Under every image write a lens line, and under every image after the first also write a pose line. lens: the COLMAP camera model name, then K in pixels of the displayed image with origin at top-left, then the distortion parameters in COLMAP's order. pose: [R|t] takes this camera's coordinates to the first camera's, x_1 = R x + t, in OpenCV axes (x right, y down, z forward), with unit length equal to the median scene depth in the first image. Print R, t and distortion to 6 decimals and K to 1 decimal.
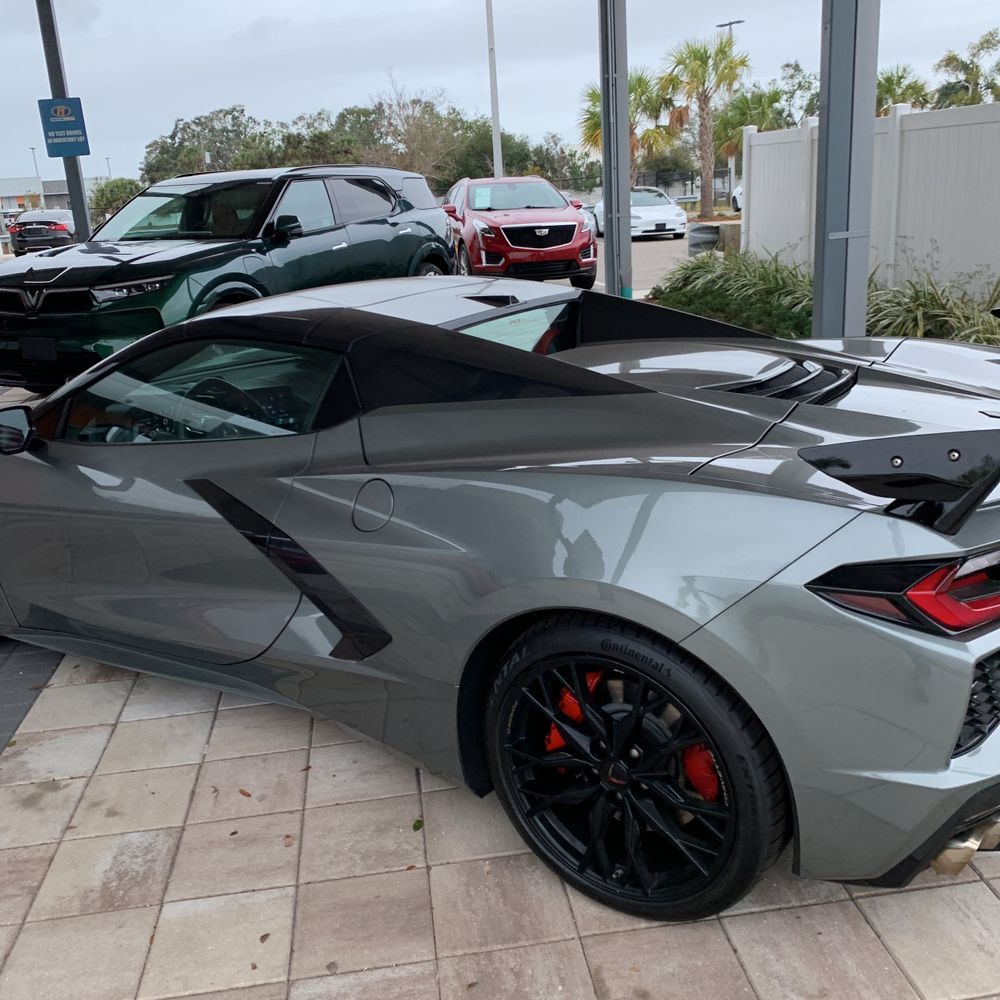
lens RADIAL K [[1019.2, 0, 522.2], [0, 1019.2, 498.8], [0, 0, 1]] dist [0.065697, -0.108995]
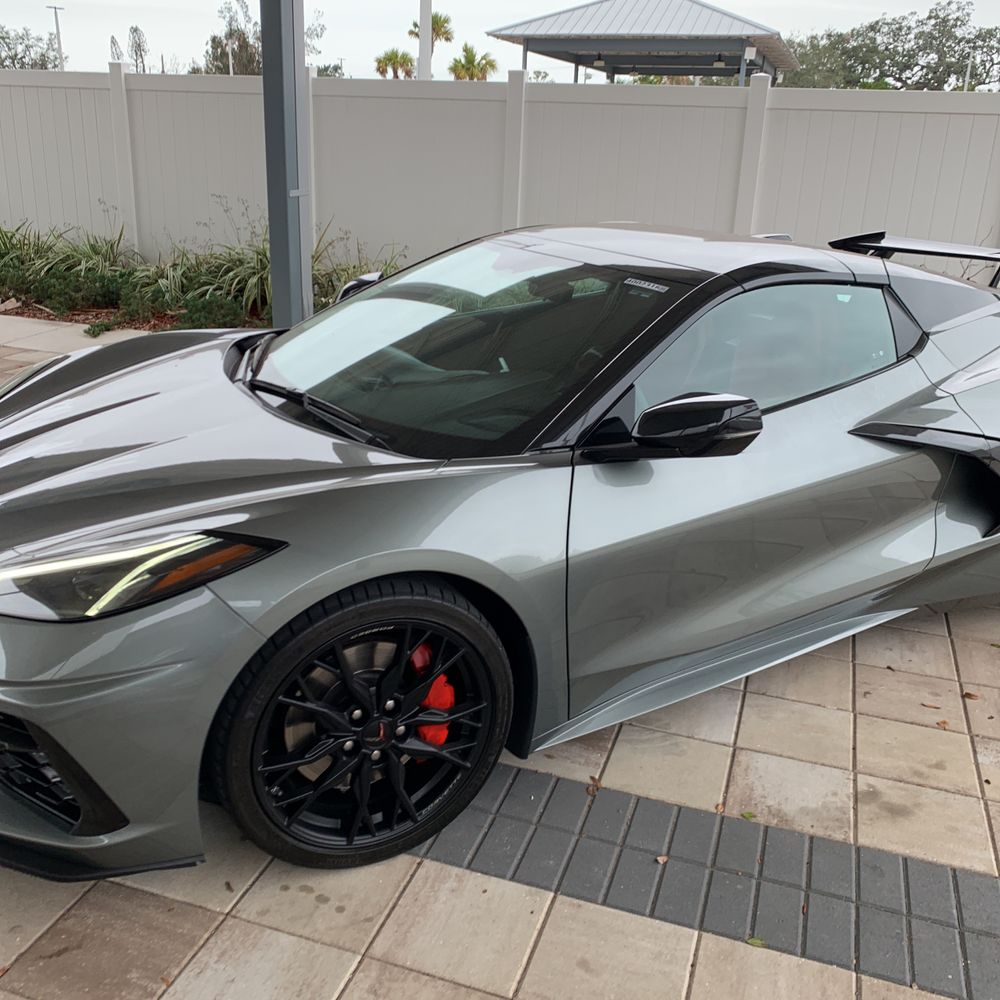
lens RADIAL K [[1002.9, 0, 496.3], [0, 1002.9, 494.6], [0, 0, 1]] dist [0.007283, -0.000532]
pose [[0.449198, -0.237578, 0.861265, -0.341243], [0.210914, 0.964948, 0.156175, -0.046257], [-0.868180, 0.111499, 0.483561, 0.220500]]
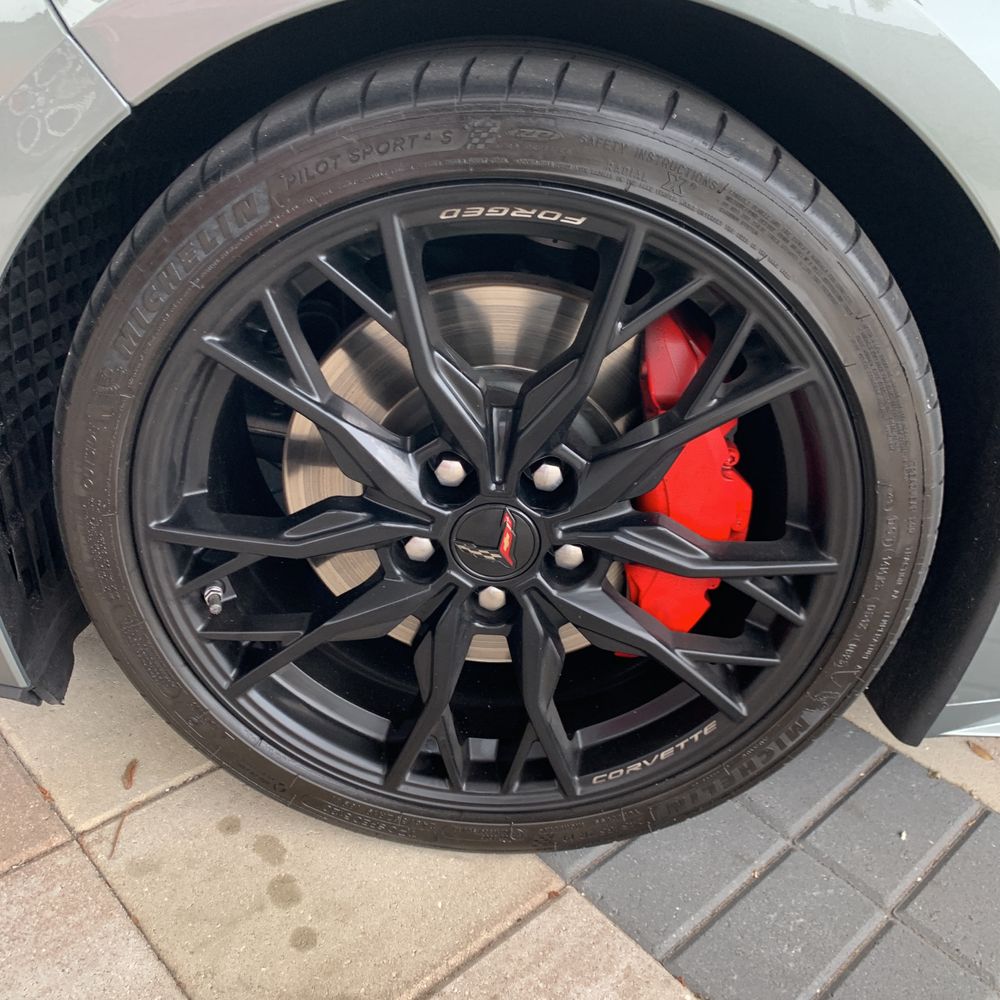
lens RADIAL K [[1029.6, 0, 484.2], [0, 1029.6, 485.0], [0, 0, 1]] dist [0.016632, -0.025067]
pose [[0.814505, -0.168064, 0.555280, -0.235434], [0.043870, 0.972223, 0.229908, 0.003333], [-0.578495, -0.162901, 0.799254, 0.283526]]
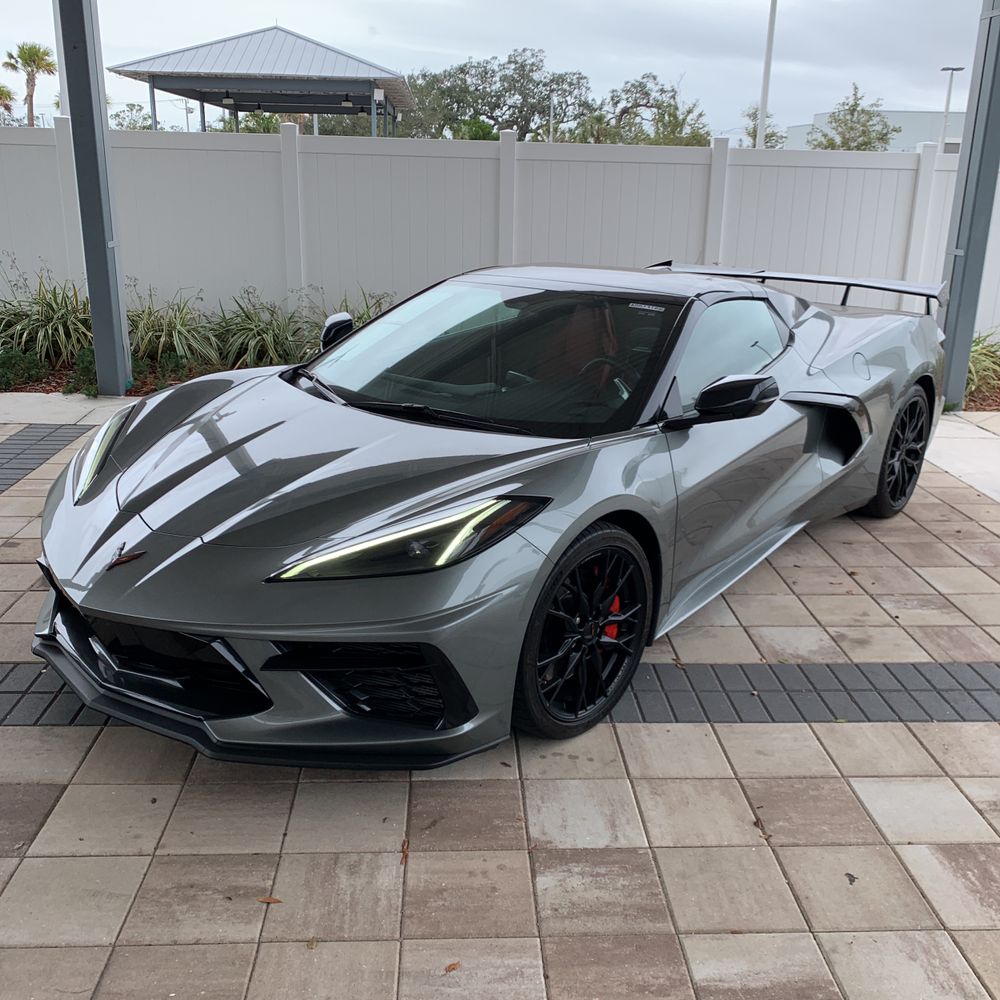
lens RADIAL K [[1003.8, 0, 505.3], [0, 1003.8, 486.5], [0, 0, 1]] dist [0.019024, -0.034266]
pose [[0.089935, -0.238810, 0.966893, -0.450885], [0.269777, 0.940373, 0.207167, -0.076013], [-0.958714, 0.242214, 0.148998, 0.311279]]
